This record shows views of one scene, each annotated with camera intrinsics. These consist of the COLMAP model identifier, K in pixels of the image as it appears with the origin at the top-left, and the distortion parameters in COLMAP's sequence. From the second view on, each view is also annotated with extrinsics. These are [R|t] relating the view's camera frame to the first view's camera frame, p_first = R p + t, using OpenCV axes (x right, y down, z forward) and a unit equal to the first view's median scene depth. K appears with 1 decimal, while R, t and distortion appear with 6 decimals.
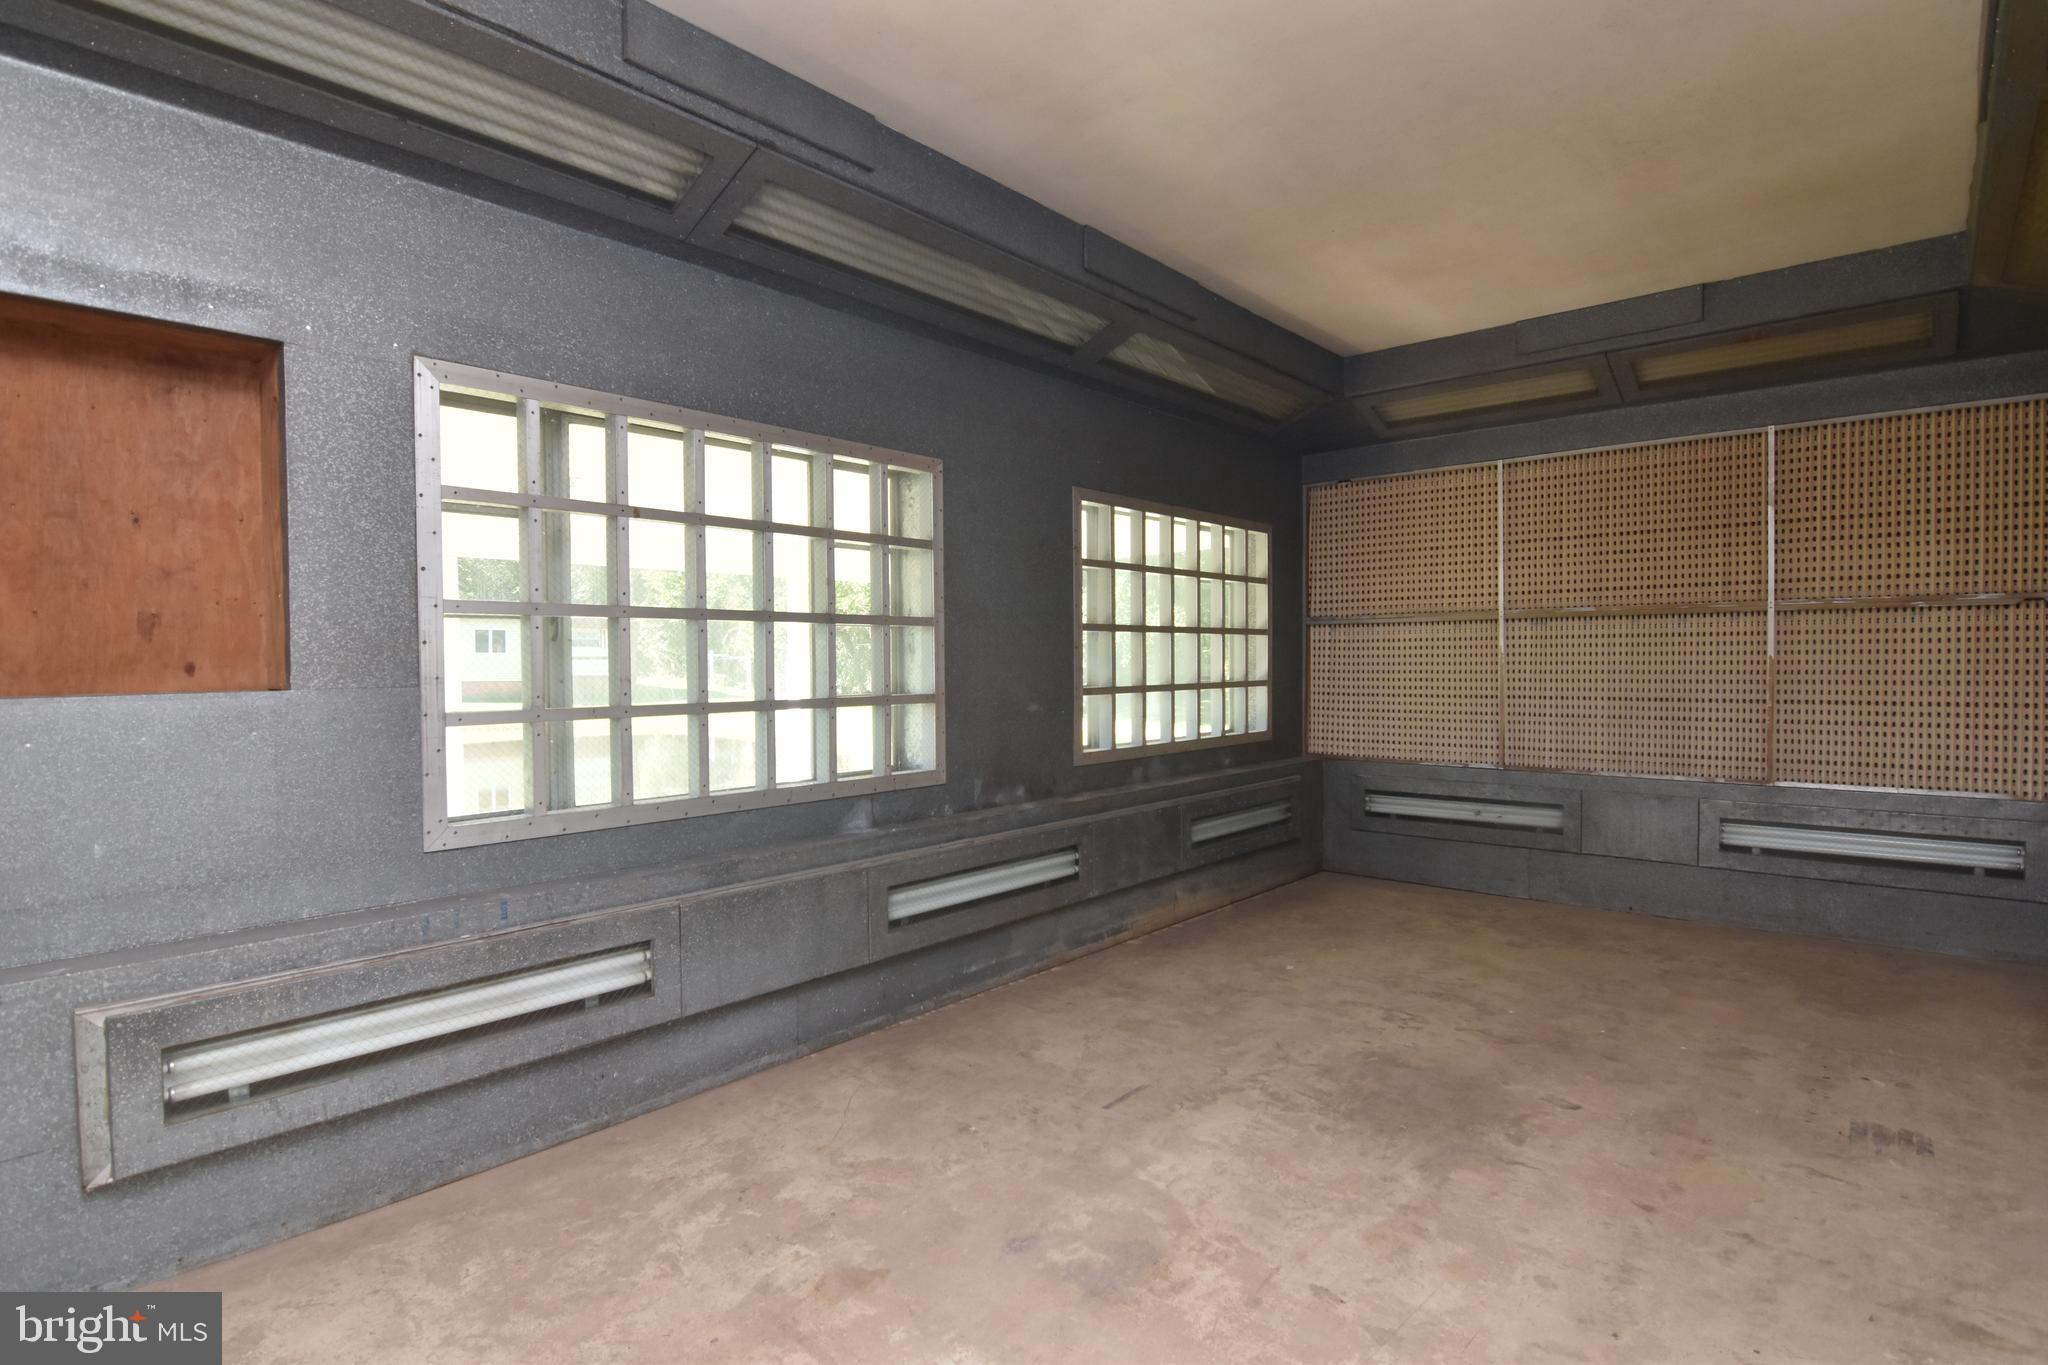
lens RADIAL K [[1013.7, 0, 1031.7], [0, 1013.7, 682.6], [0, 0, 1]] dist [-0.006018, -0.008336]
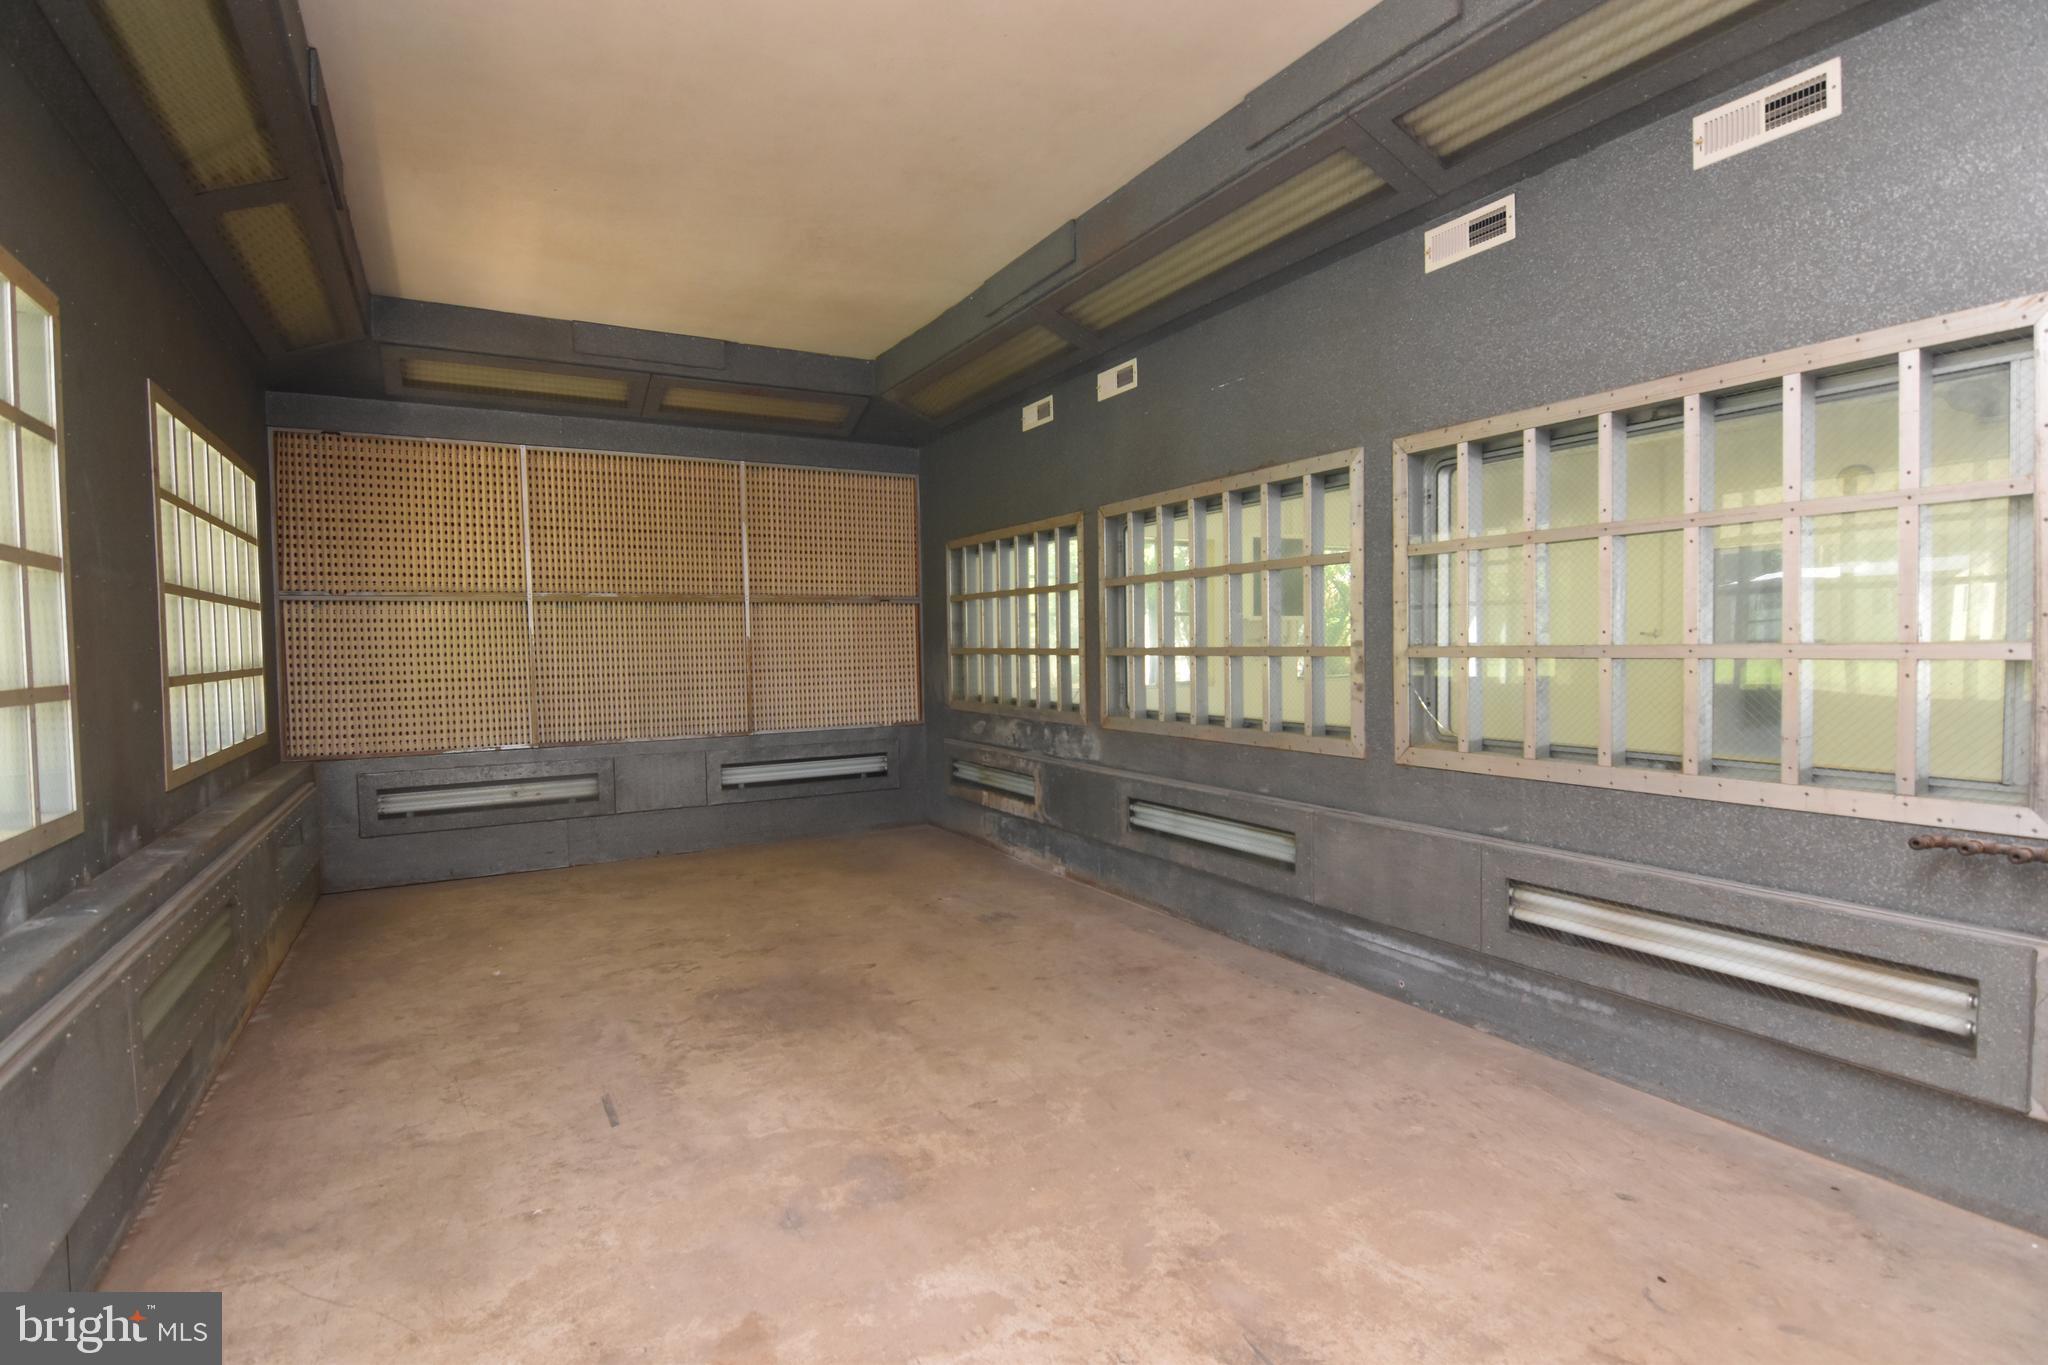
lens RADIAL K [[1013.7, 0, 1036.2], [0, 1013.7, 679.3], [0, 0, 1]] dist [-0.006018, -0.008336]
pose [[0.317669, -0.033054, 0.947625, -0.517649], [0.036581, 0.999075, 0.022586, 0.017411], [-0.947496, 0.027491, 0.318585, 0.287120]]
